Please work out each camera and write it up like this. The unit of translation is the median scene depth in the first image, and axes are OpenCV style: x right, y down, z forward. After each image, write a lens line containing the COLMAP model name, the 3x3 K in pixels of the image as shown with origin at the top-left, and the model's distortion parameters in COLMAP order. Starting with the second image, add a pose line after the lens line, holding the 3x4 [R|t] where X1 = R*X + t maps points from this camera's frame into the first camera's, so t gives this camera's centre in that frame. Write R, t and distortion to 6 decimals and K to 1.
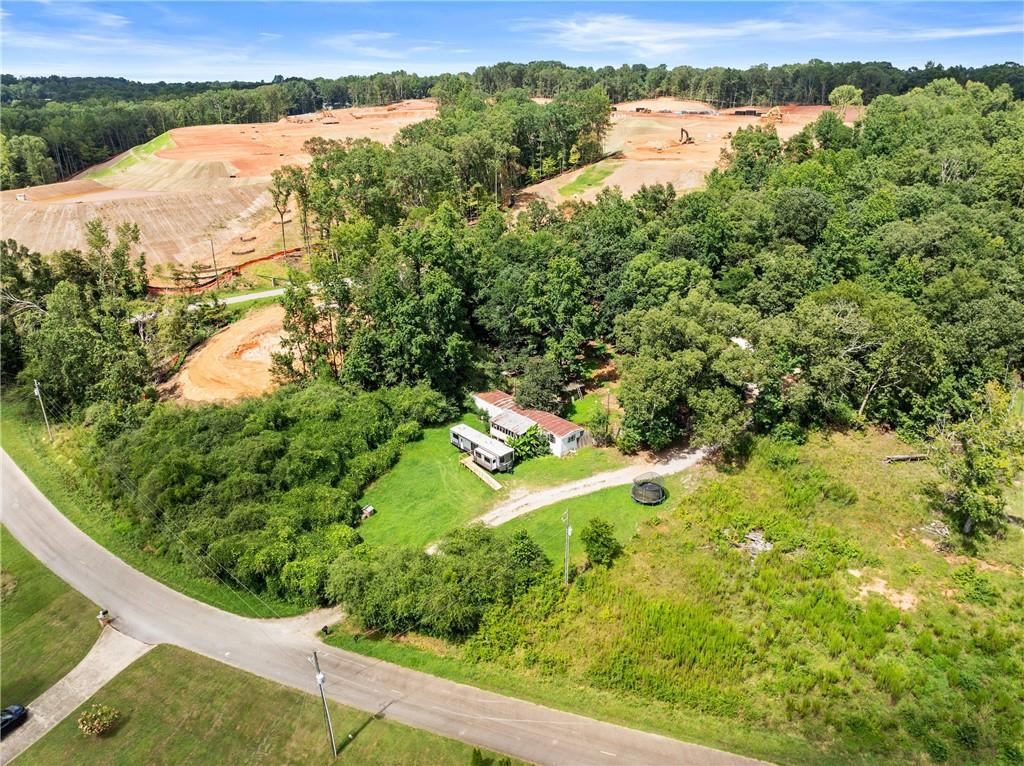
lens RADIAL K [[721.6, 0, 517.6], [0, 721.6, 382.3], [0, 0, 1]] dist [-0.039619, 0.010034]
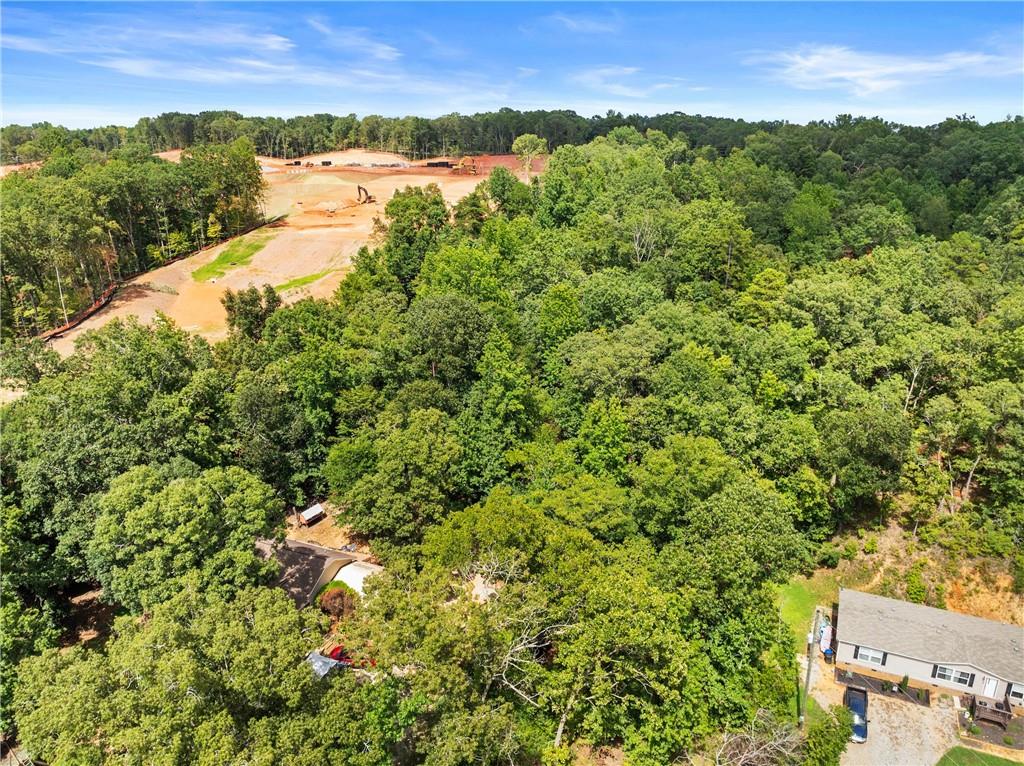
lens RADIAL K [[721.6, 0, 517.6], [0, 721.6, 382.3], [0, 0, 1]] dist [-0.039619, 0.010034]
pose [[0.934485, -0.116574, 0.336376, 0.292466], [0.137034, 0.989851, -0.037650, -0.201173], [-0.328573, 0.081278, 0.940975, 0.469217]]
